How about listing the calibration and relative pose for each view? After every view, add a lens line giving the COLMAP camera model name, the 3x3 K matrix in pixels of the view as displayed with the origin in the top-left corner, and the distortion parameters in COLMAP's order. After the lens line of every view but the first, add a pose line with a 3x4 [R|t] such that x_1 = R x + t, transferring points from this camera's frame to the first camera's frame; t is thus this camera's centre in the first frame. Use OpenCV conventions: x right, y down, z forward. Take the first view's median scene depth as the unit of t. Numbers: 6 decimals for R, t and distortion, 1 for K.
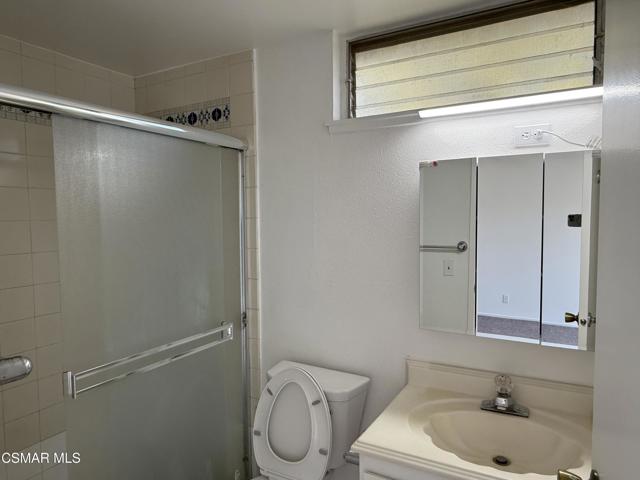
lens RADIAL K [[430.1, 0, 319.4], [0, 430.1, 240.2], [0, 0, 1]] dist [0.004050, 0.010527]
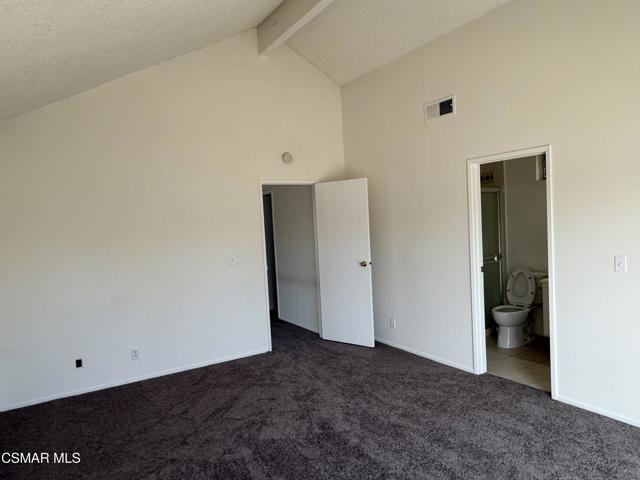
lens RADIAL K [[430.1, 0, 320.1], [0, 430.1, 239.0], [0, 0, 1]] dist [0.004050, 0.010527]
pose [[0.870521, -0.019221, -0.491756, 0.169235], [0.022623, 0.999744, 0.000971, 0.056859], [0.491611, -0.011970, 0.870733, -1.957843]]
